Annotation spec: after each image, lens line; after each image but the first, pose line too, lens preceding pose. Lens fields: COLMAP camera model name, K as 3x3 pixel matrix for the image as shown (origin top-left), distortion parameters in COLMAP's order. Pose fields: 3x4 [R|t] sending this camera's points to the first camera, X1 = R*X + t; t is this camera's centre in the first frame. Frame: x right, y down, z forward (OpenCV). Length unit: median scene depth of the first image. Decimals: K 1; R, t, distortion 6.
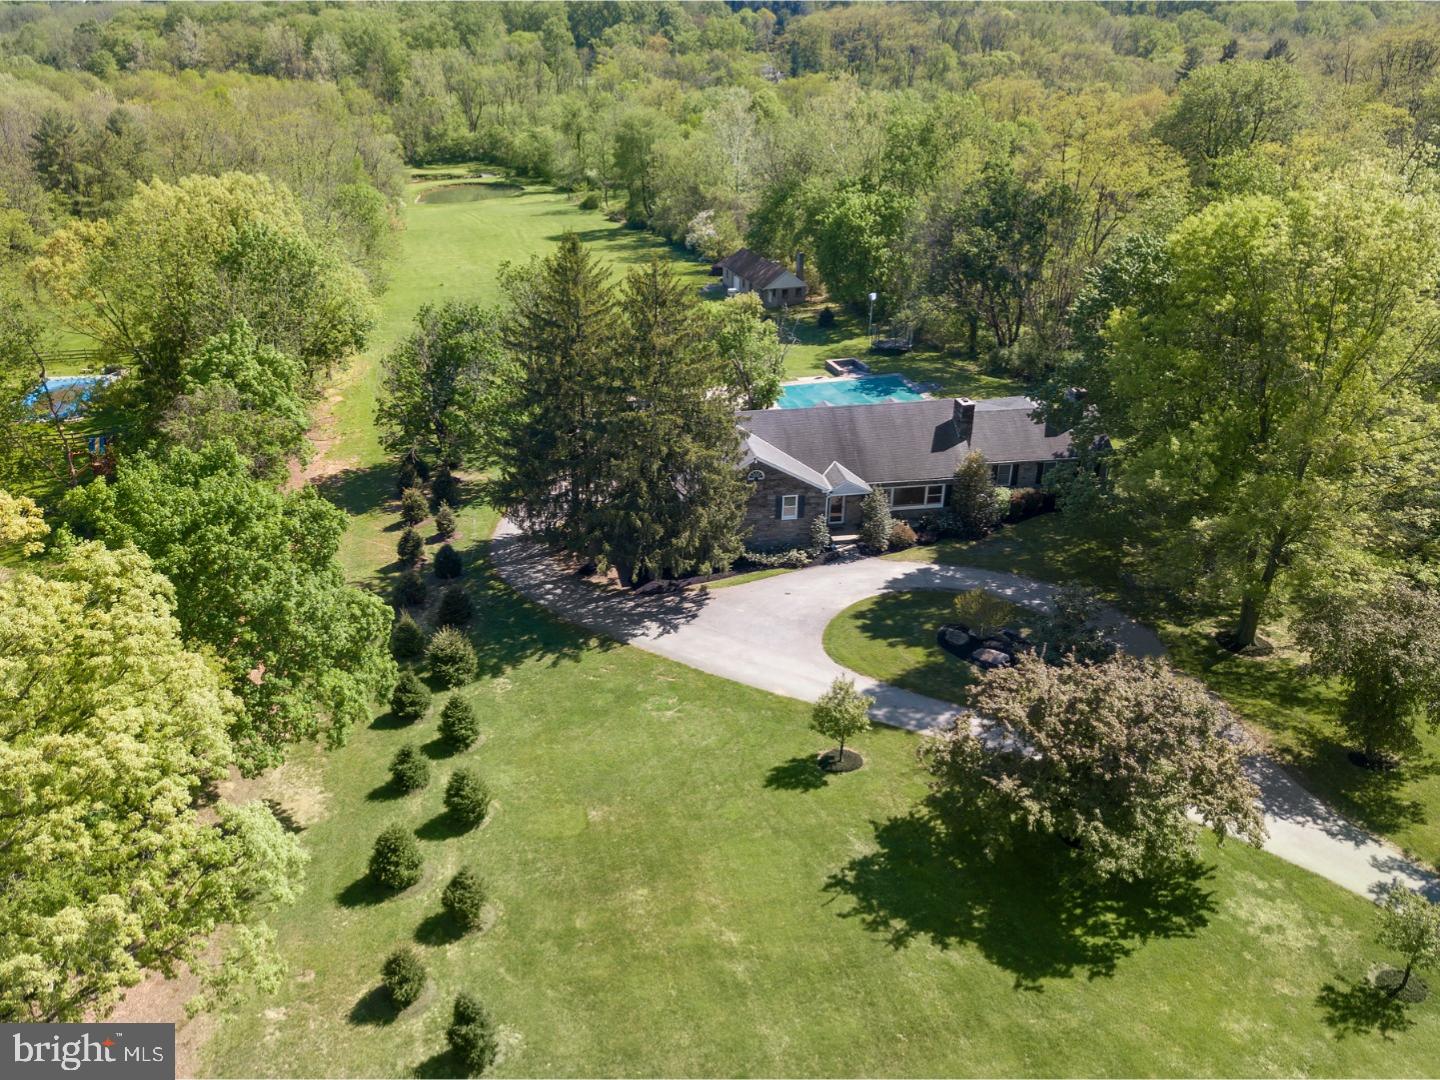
lens RADIAL K [[1090.6, 0, 719.5], [0, 1090.6, 540.3], [0, 0, 1]] dist [0.010477, -0.003971]
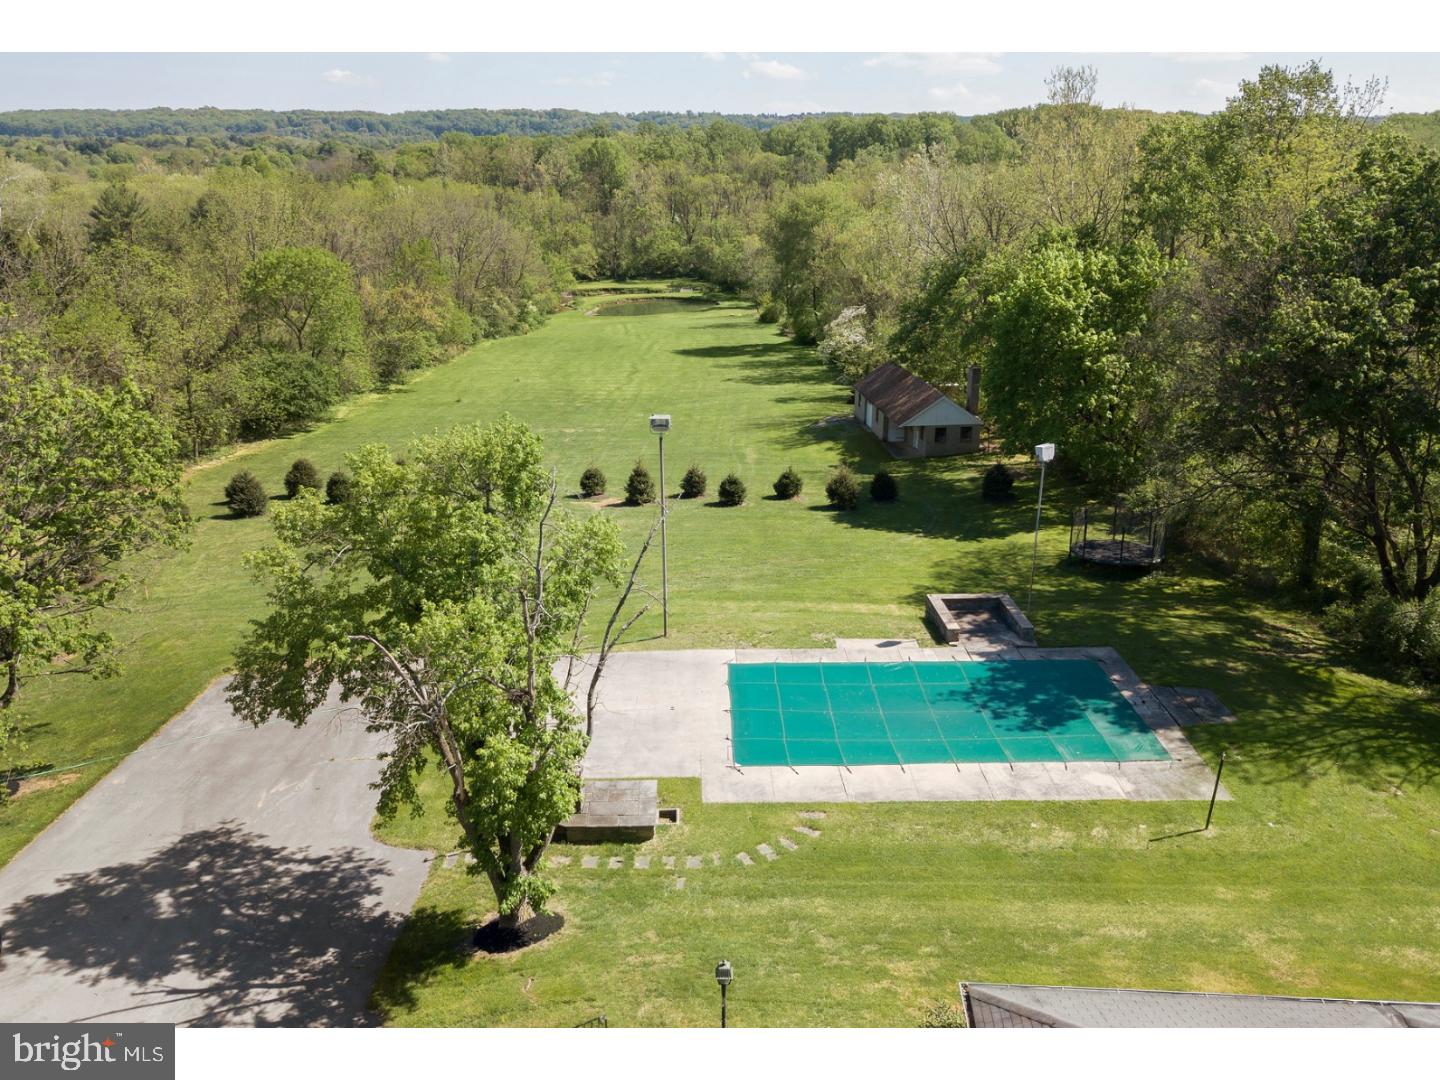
lens RADIAL K [[1090.6, 0, 720.3], [0, 1090.6, 539.1], [0, 0, 1]] dist [0.010477, -0.003971]
pose [[0.969402, 0.070878, -0.235024, 0.100366], [-0.098662, 0.989173, -0.108638, -0.113367], [0.224779, 0.128502, 0.965899, 0.492249]]
